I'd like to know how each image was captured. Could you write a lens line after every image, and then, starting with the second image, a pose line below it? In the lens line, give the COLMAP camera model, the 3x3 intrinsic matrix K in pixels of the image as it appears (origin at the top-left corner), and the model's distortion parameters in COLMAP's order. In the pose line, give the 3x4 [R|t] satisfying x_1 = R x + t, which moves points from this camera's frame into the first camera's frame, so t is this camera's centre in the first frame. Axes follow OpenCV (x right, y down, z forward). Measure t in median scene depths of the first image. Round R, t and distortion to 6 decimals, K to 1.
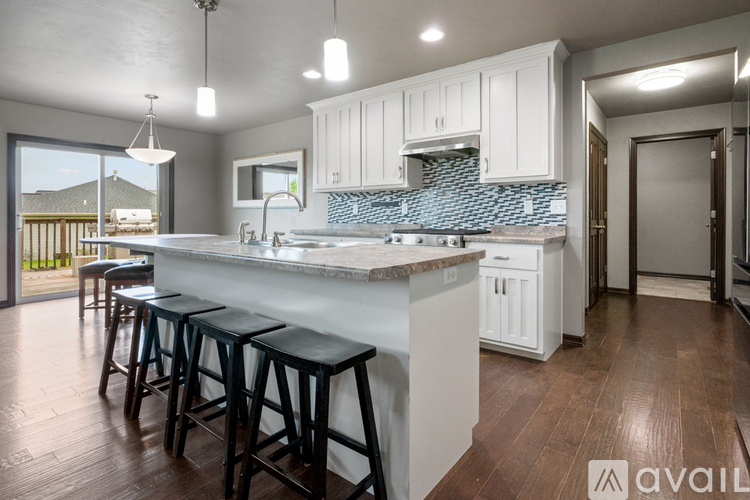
lens RADIAL K [[383.2, 0, 355.4], [0, 383.2, 212.4], [0, 0, 1]] dist [-0.003054, -0.000328]
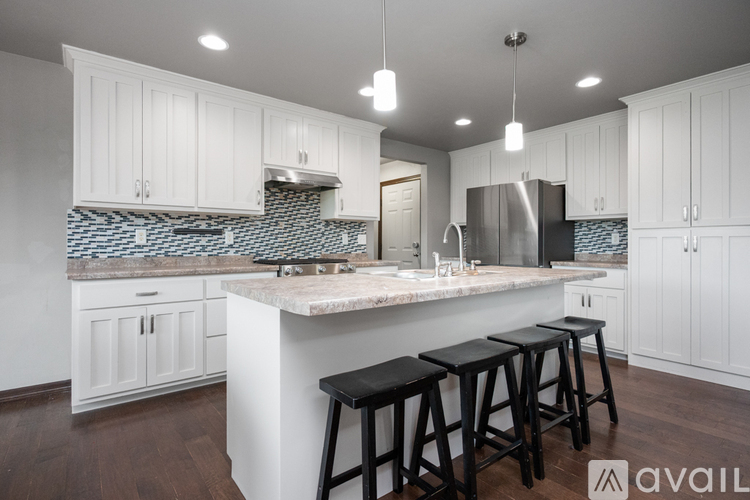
lens RADIAL K [[383.2, 0, 373.4], [0, 383.2, 249.3], [0, 0, 1]] dist [-0.003054, -0.000328]
pose [[0.228951, -0.010088, 0.973386, -0.679340], [-0.005100, 0.999920, 0.011563, 0.004572], [-0.973425, -0.007611, 0.228881, 0.522185]]
